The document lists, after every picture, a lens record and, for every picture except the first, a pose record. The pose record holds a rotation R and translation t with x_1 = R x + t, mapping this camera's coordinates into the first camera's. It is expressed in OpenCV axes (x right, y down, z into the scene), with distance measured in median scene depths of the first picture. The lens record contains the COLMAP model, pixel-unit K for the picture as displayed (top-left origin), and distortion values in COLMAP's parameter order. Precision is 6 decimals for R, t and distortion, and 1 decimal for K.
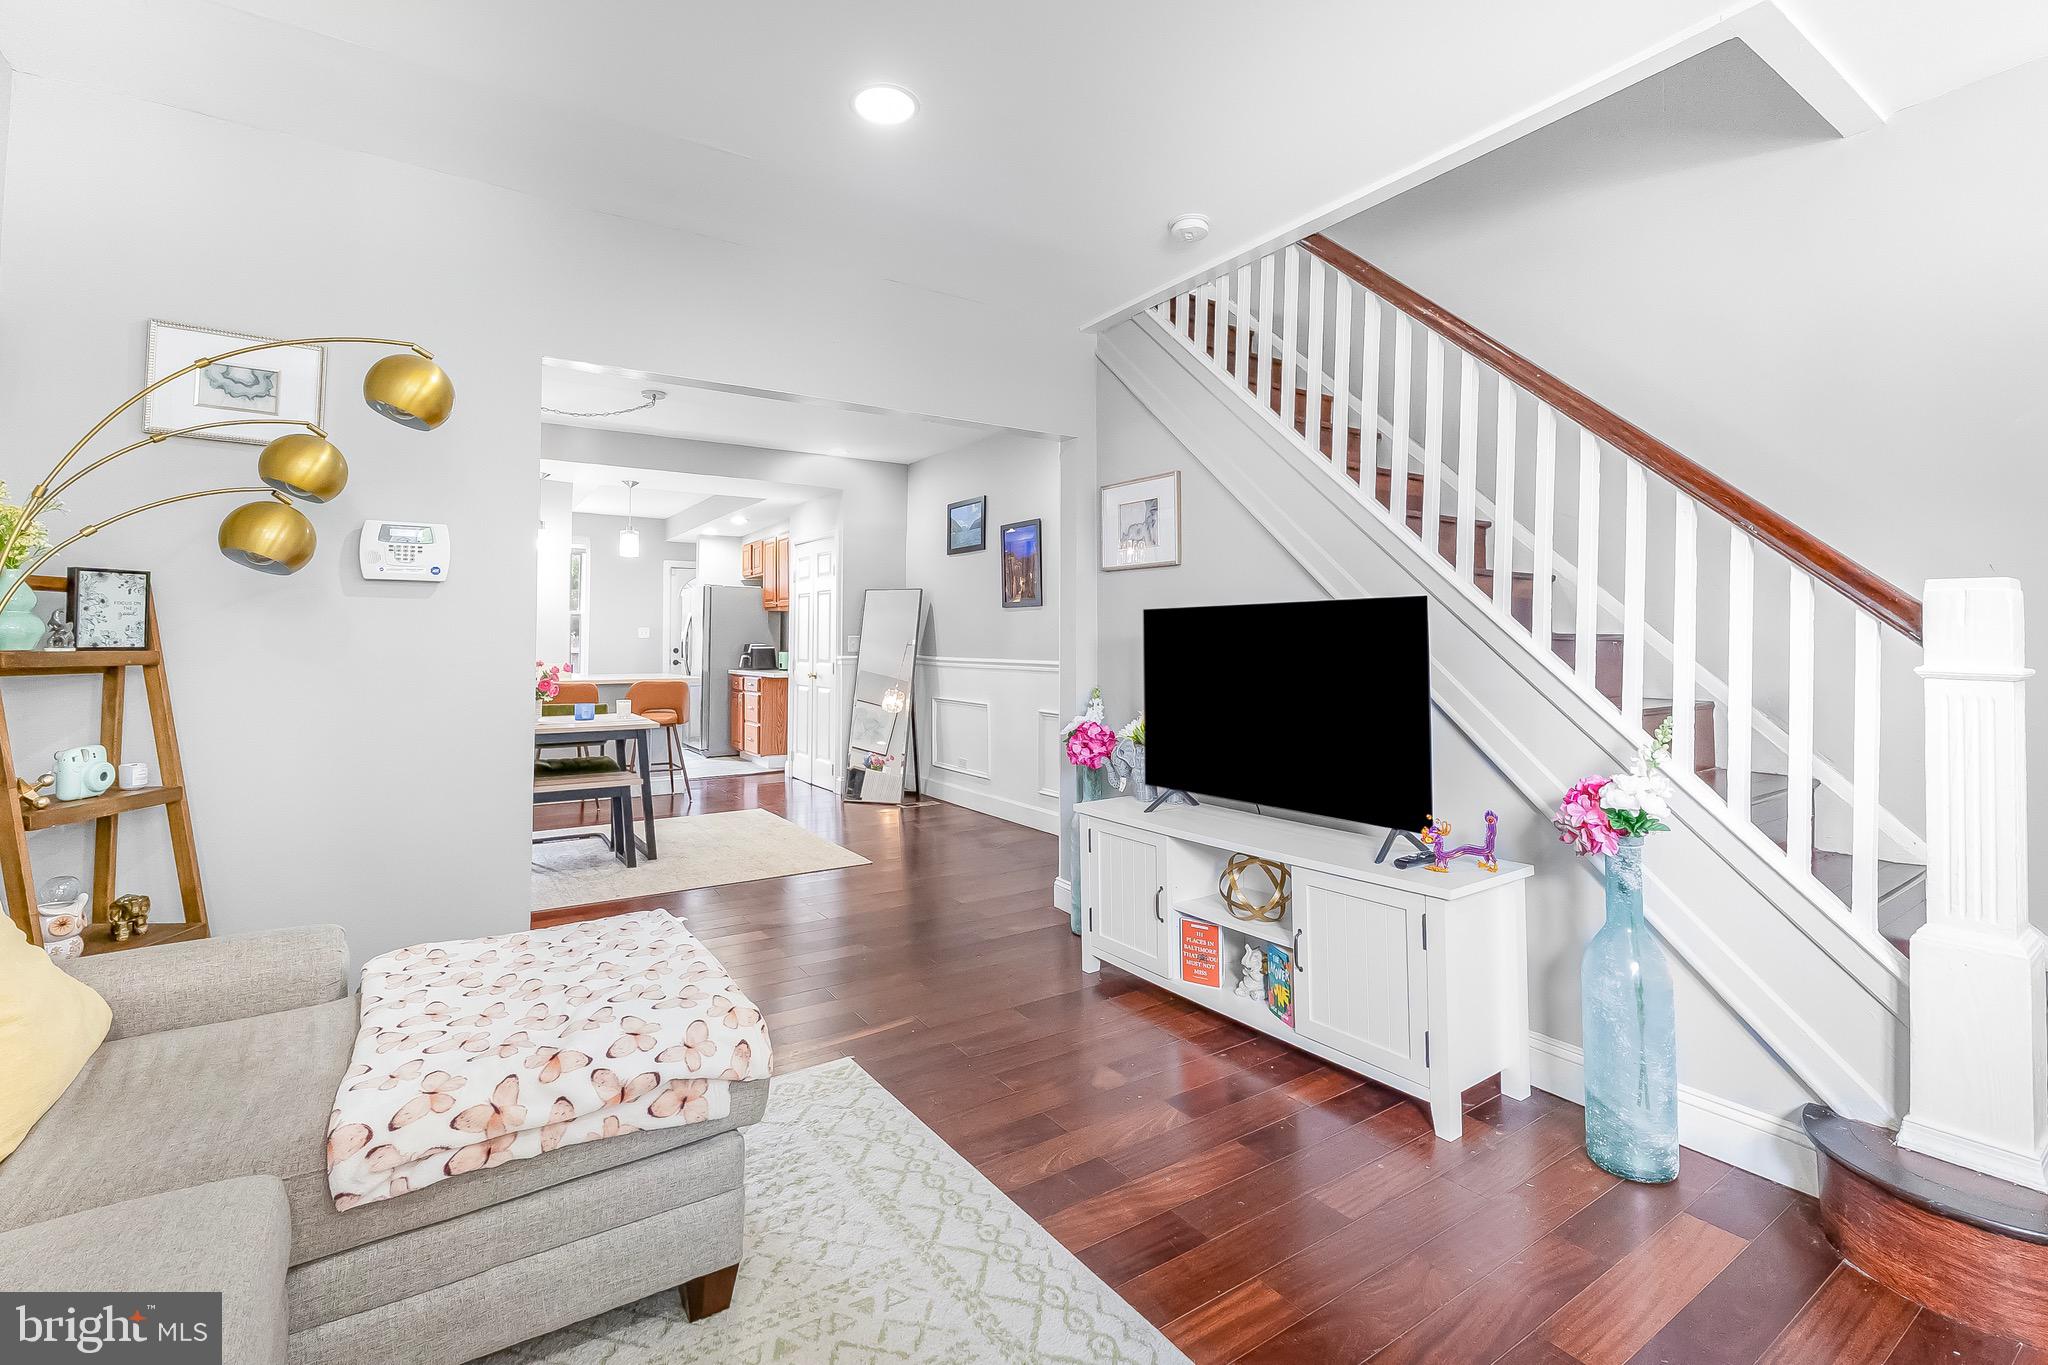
lens RADIAL K [[901.0, 0, 1018.5], [0, 901.0, 623.0], [0, 0, 1]] dist [-0.002823, -0.000366]
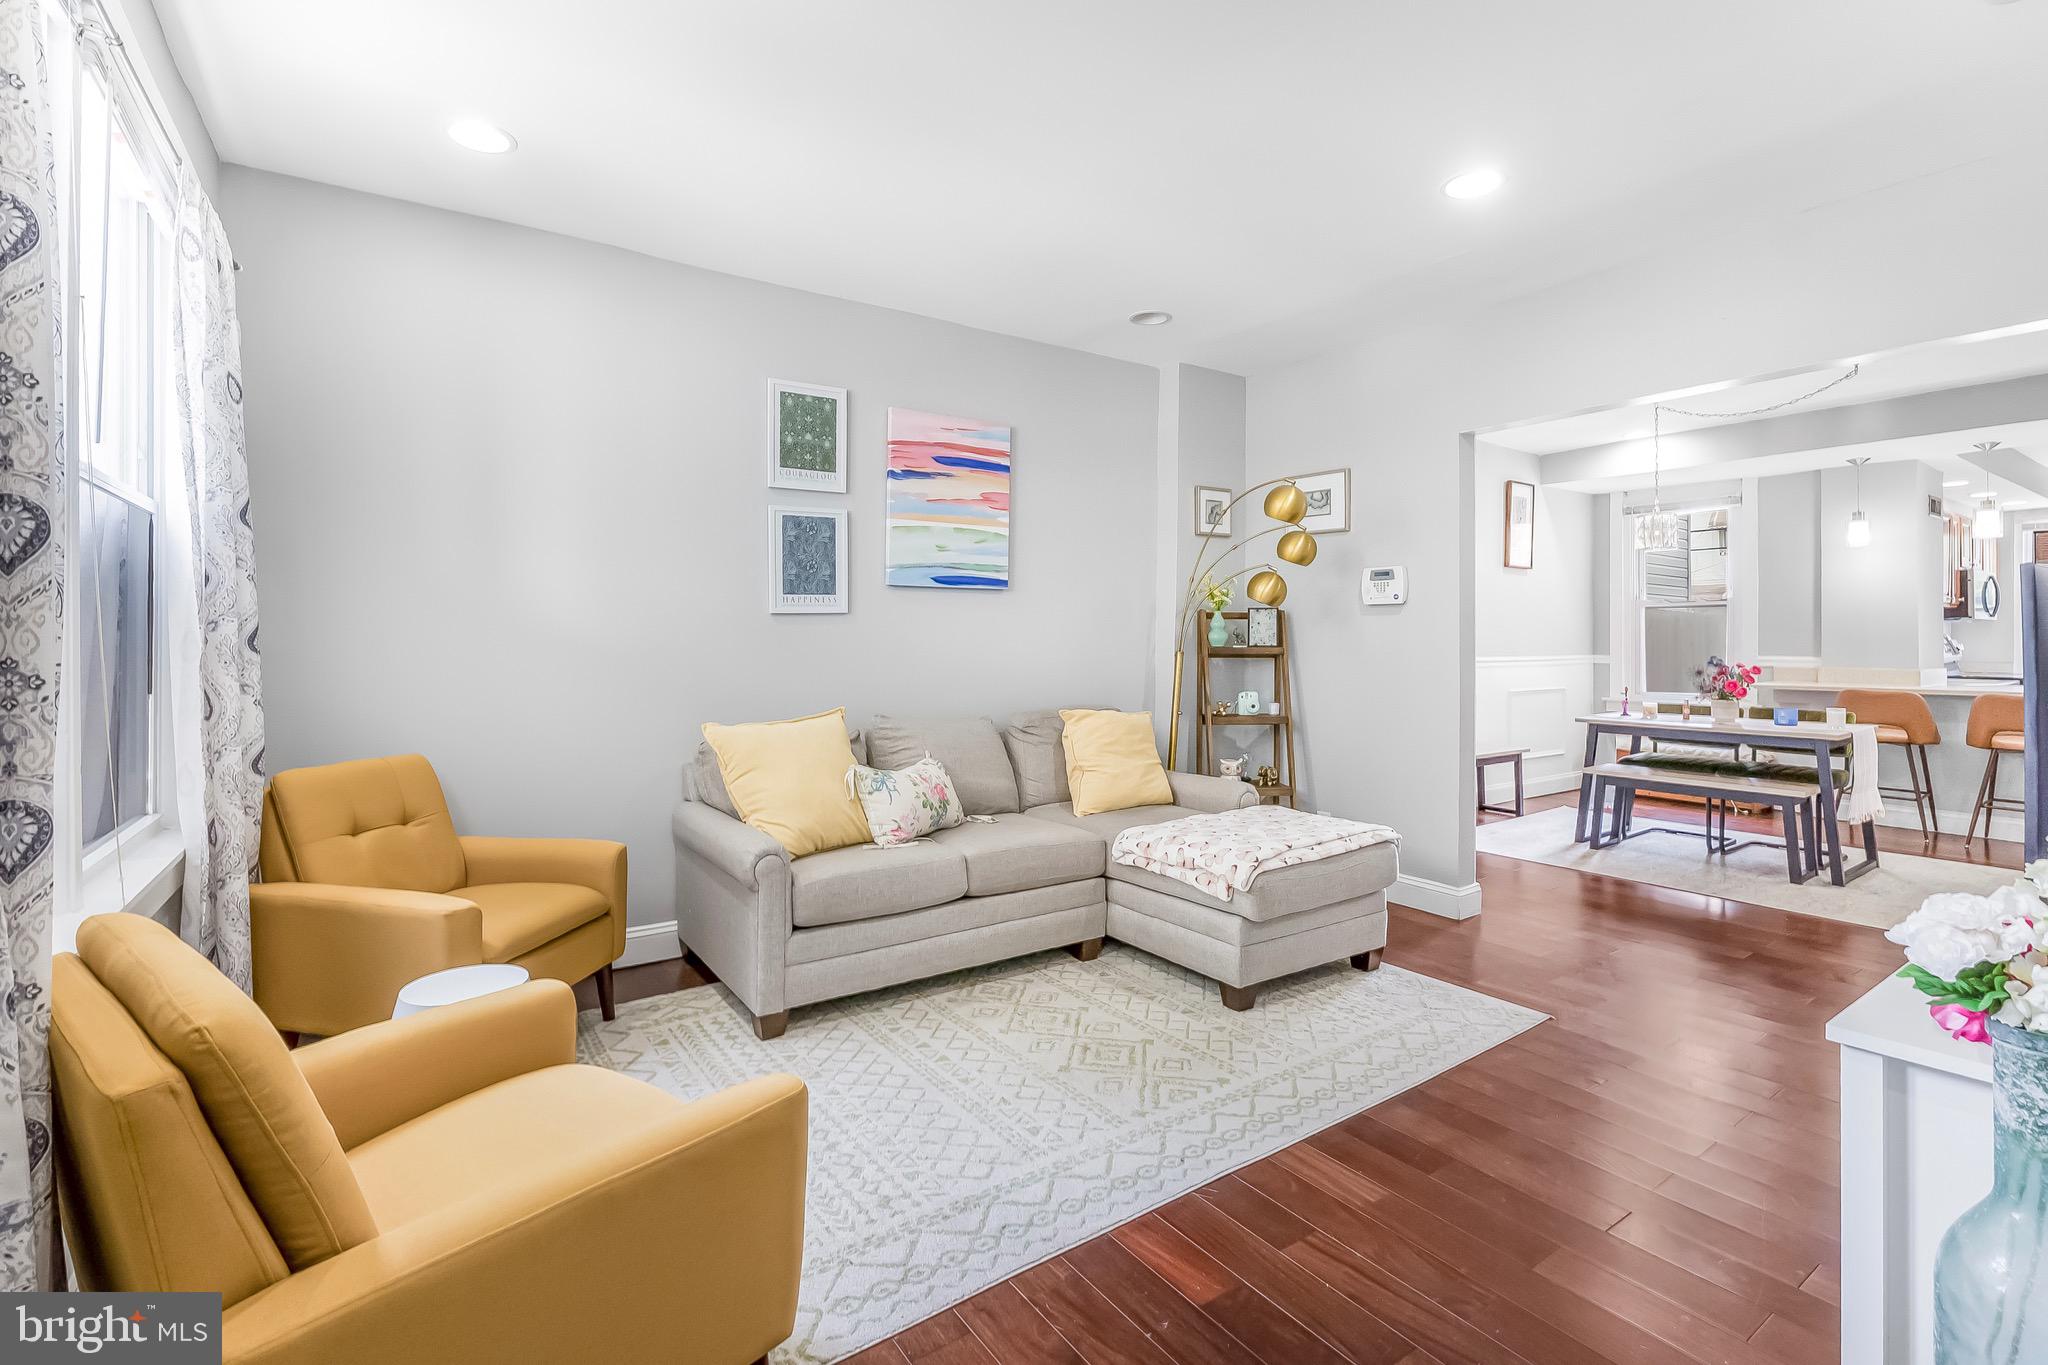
lens RADIAL K [[902.7, 0, 1024.0], [0, 902.7, 682.5], [0, 0, 1]] dist [-0.004436, -0.000485]
pose [[0.031522, 0.044976, -0.998491, 1.145028], [0.019910, 0.998761, 0.045617, 0.006419], [0.999305, -0.021318, 0.030587, 0.417314]]
